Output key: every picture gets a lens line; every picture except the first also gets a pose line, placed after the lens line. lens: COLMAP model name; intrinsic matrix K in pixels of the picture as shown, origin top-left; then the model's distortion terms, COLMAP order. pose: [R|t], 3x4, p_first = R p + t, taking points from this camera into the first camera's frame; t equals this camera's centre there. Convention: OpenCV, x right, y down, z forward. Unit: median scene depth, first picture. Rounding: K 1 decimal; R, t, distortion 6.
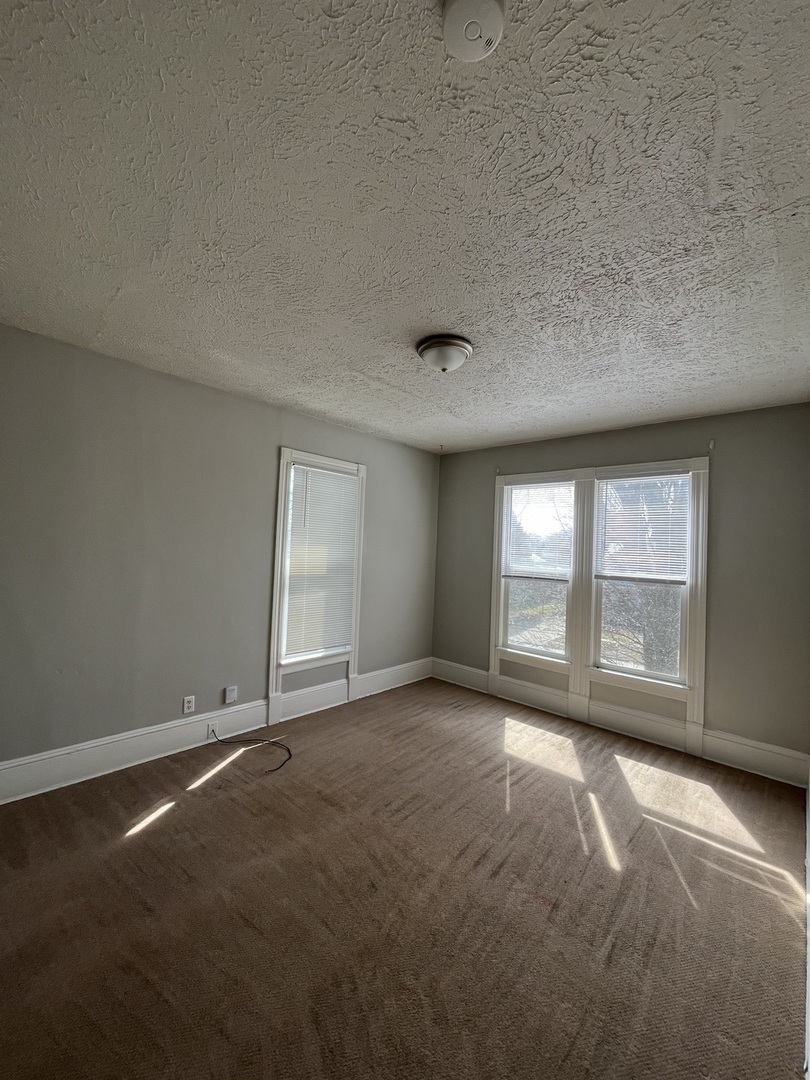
lens RADIAL K [[435.1, 0, 402.5], [0, 435.1, 539.1], [0, 0, 1]] dist [-0.004257, -0.000241]
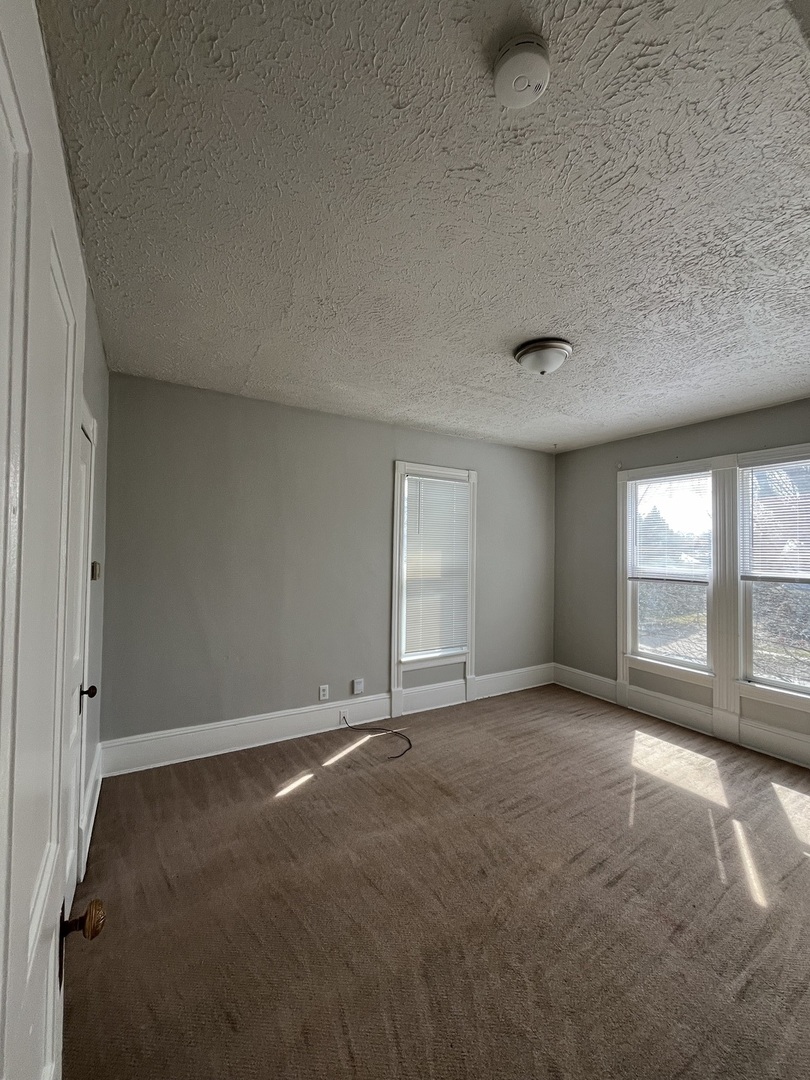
lens RADIAL K [[435.1, 0, 402.5], [0, 435.1, 539.1], [0, 0, 1]] dist [-0.004257, -0.000241]
pose [[0.959358, -0.033821, -0.280159, 0.050422], [0.030638, 0.999407, -0.015736, 0.001882], [0.280525, 0.006513, 0.959825, -0.052670]]
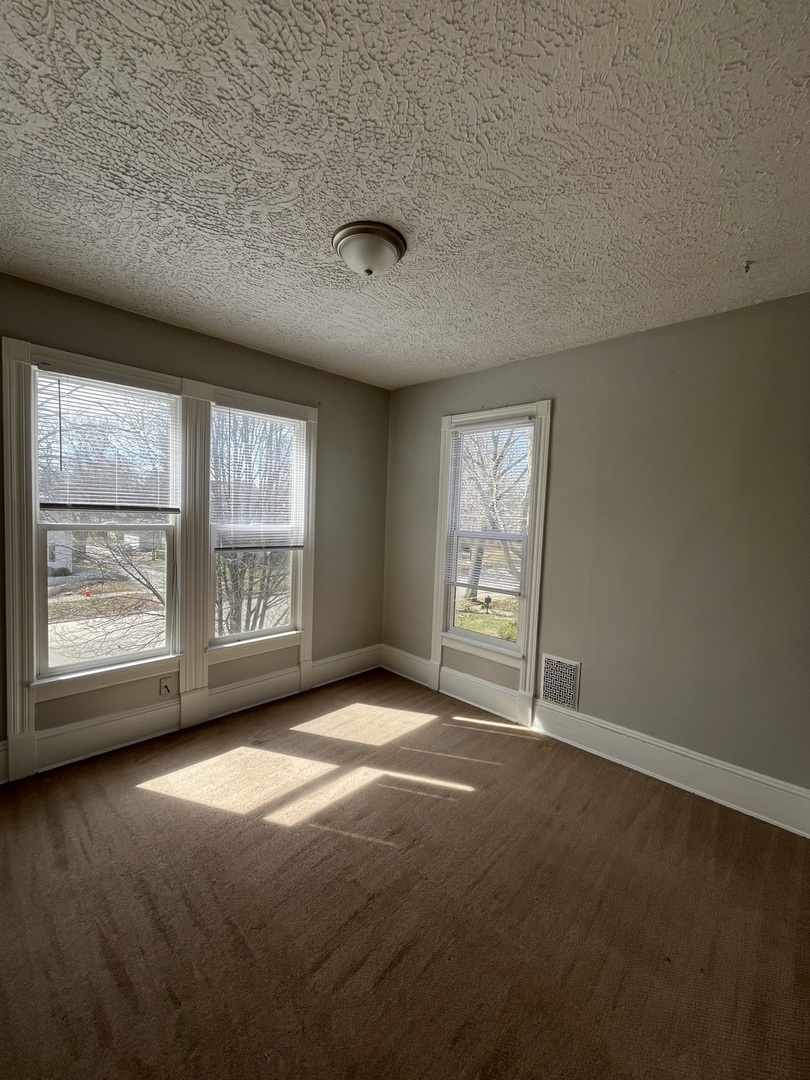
lens RADIAL K [[435.1, 0, 402.5], [0, 435.1, 539.1], [0, 0, 1]] dist [-0.004257, -0.000241]
pose [[0.025406, -0.096909, 0.994969, -0.469205], [-0.050507, 0.993895, 0.098094, 0.009562], [-0.998401, -0.052745, 0.020356, 0.980843]]
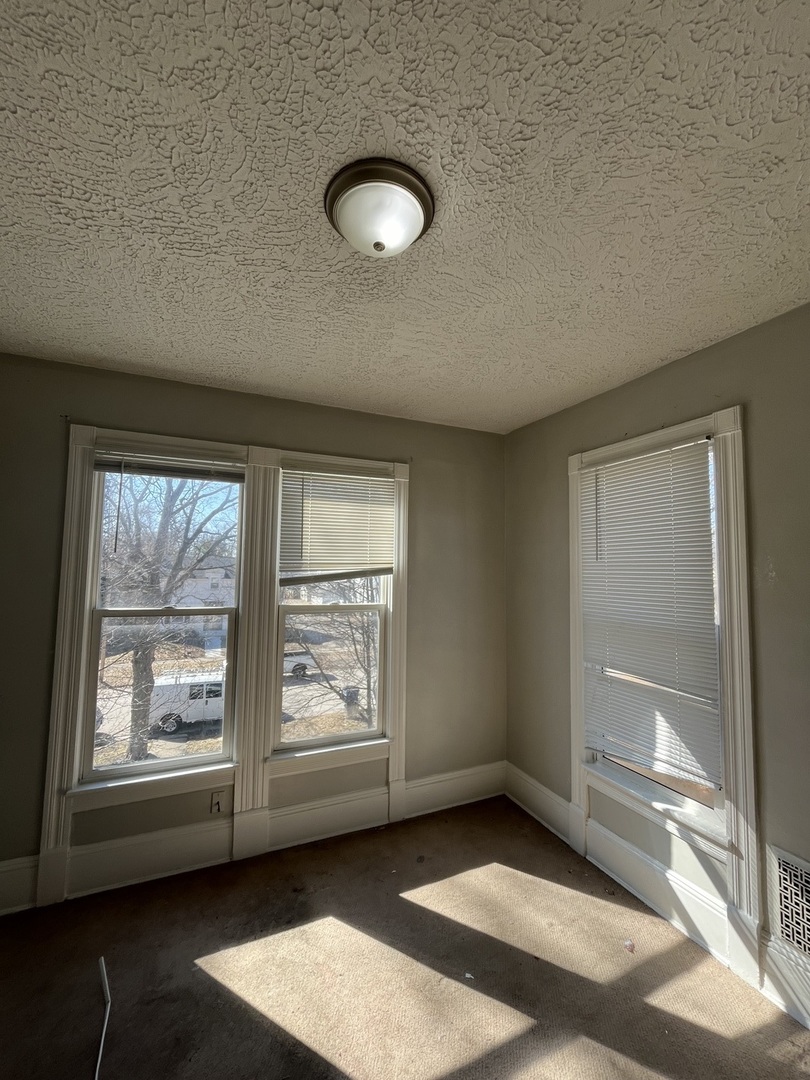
lens RADIAL K [[435.1, 0, 402.5], [0, 435.1, 539.1], [0, 0, 1]] dist [-0.004257, -0.000241]
pose [[0.387217, 0.034478, 0.921344, -0.138916], [-0.013151, 0.999405, -0.031872, -0.015547], [-0.921895, 0.000225, 0.387440, 0.865904]]
